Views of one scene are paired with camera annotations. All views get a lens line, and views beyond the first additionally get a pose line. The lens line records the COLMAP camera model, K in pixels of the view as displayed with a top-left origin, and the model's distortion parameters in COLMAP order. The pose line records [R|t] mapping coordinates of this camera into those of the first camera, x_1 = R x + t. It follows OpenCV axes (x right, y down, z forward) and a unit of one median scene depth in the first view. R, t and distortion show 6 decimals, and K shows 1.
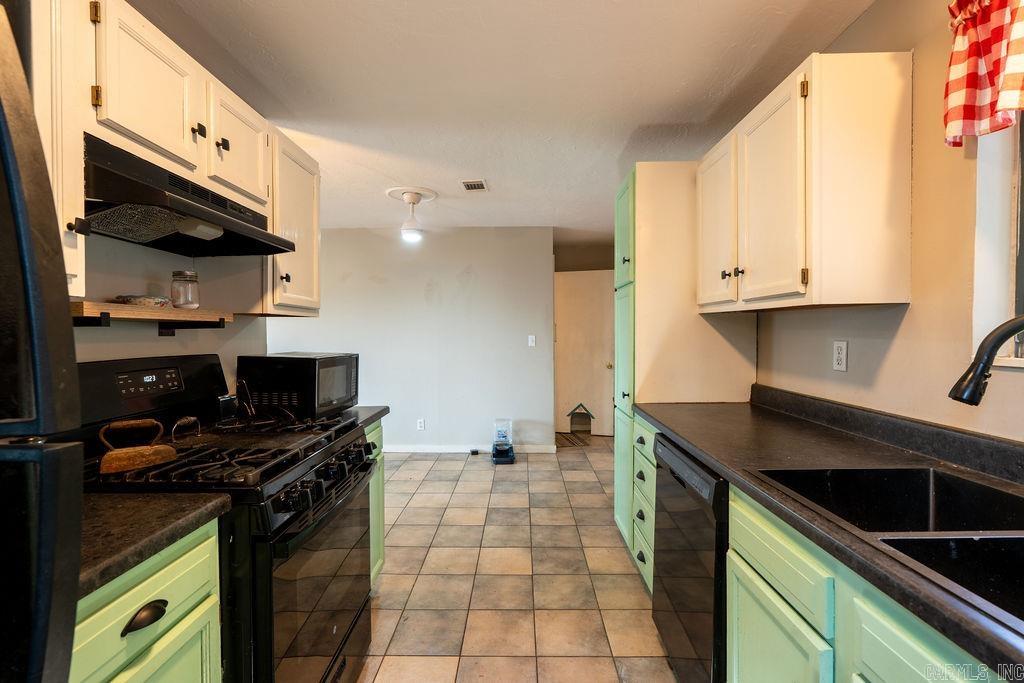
lens RADIAL K [[460.1, 0, 511.7], [0, 460.1, 343.0], [0, 0, 1]] dist [0.001783, 0.000121]
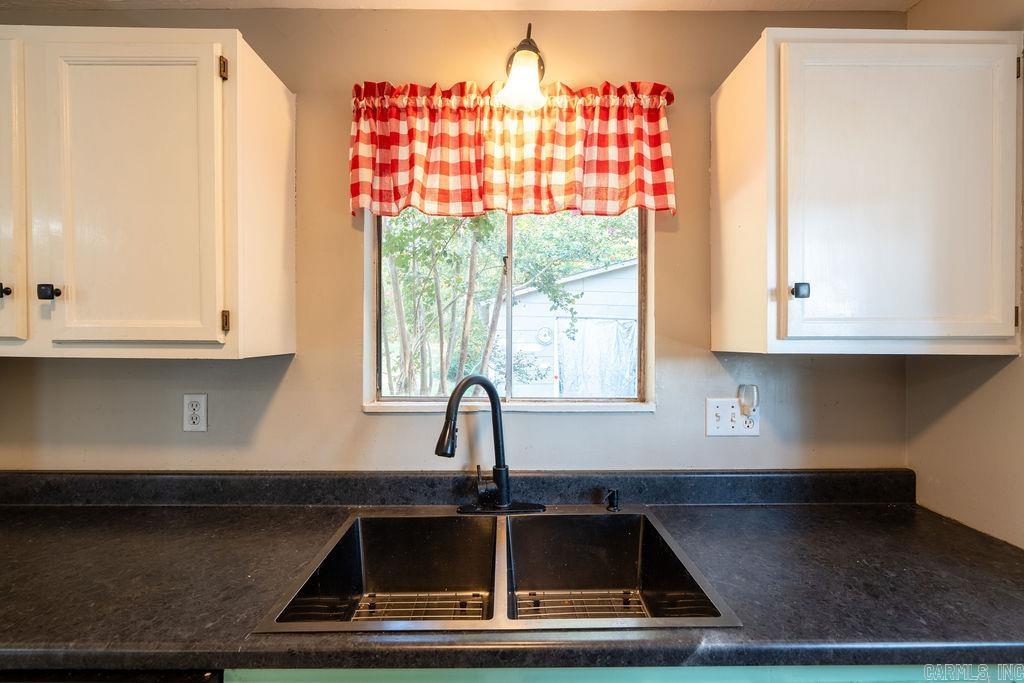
lens RADIAL K [[460.1, 0, 511.7], [0, 460.1, 343.0], [0, 0, 1]] dist [0.001783, 0.000121]
pose [[-0.032505, -0.010459, 0.999417, -0.119549], [0.016772, 0.999799, 0.011008, -0.108211], [-0.999331, 0.017120, -0.032323, 0.556117]]
